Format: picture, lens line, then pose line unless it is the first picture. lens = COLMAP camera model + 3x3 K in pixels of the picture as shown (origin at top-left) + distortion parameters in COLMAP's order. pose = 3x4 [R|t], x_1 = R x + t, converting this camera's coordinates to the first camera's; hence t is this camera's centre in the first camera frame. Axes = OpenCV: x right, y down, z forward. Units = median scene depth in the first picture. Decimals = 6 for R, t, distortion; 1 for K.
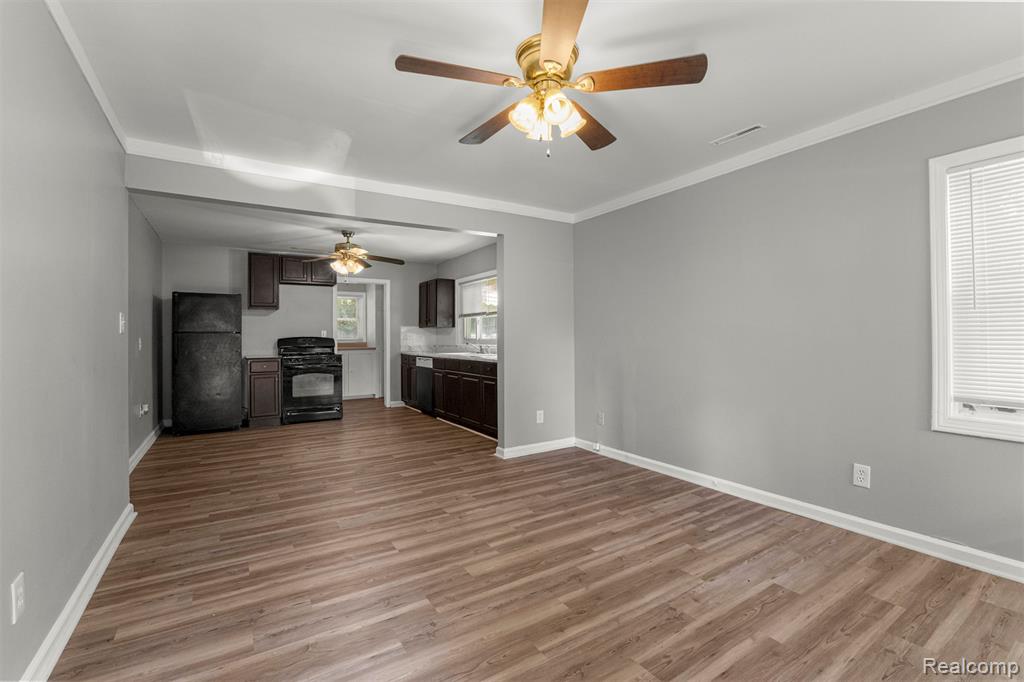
lens RADIAL K [[445.6, 0, 513.7], [0, 445.6, 334.6], [0, 0, 1]] dist [-0.029729, 0.005909]
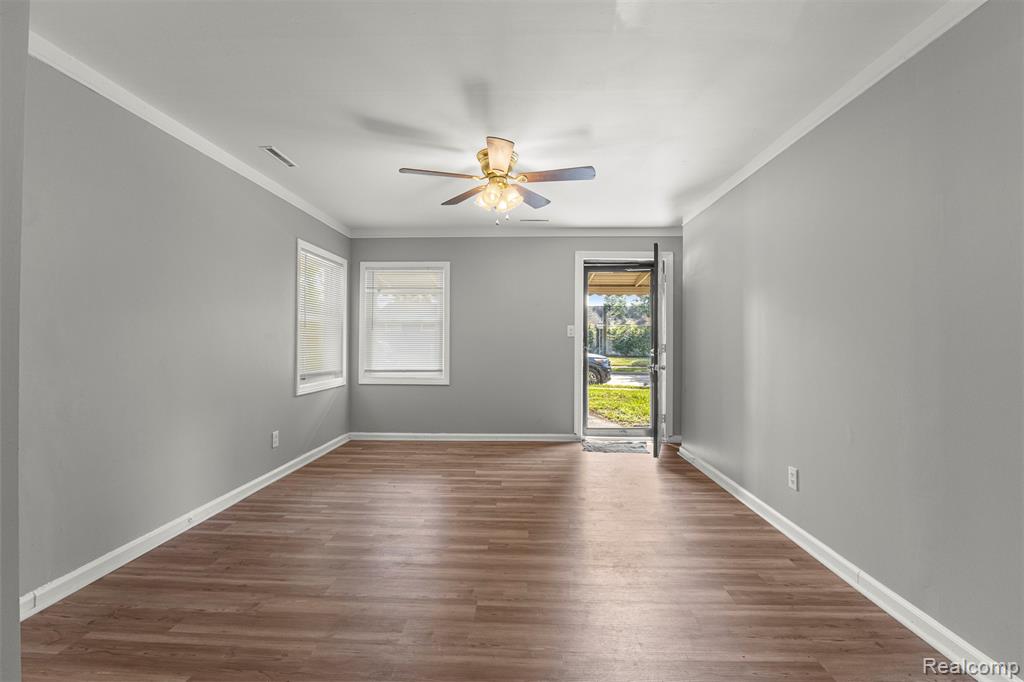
lens RADIAL K [[445.6, 0, 512.2], [0, 445.6, 339.0], [0, 0, 1]] dist [-0.029729, 0.005909]
pose [[-0.819942, 0.004745, 0.572426, -0.484127], [-0.002314, 0.999930, -0.011604, 0.009234], [-0.572441, -0.010840, -0.819874, 1.282415]]
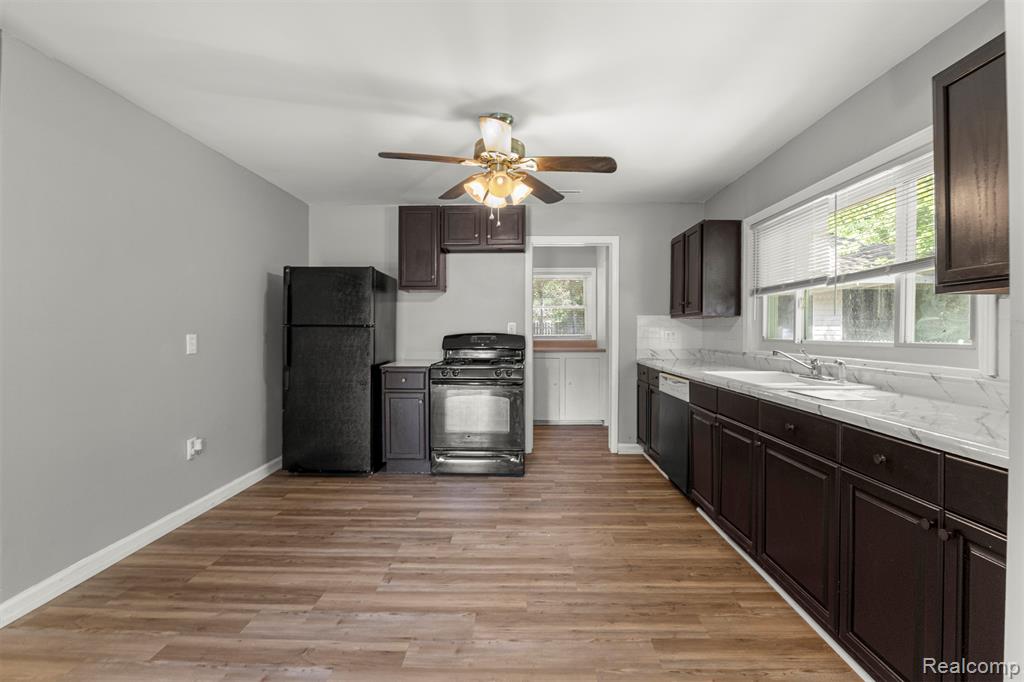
lens RADIAL K [[445.6, 0, 519.0], [0, 445.6, 334.7], [0, 0, 1]] dist [-0.029729, 0.005909]
pose [[0.835577, 0.010208, -0.549279, -0.139815], [-0.002684, 0.999891, 0.014499, -0.003328], [0.549367, -0.010640, 0.835513, 0.936984]]
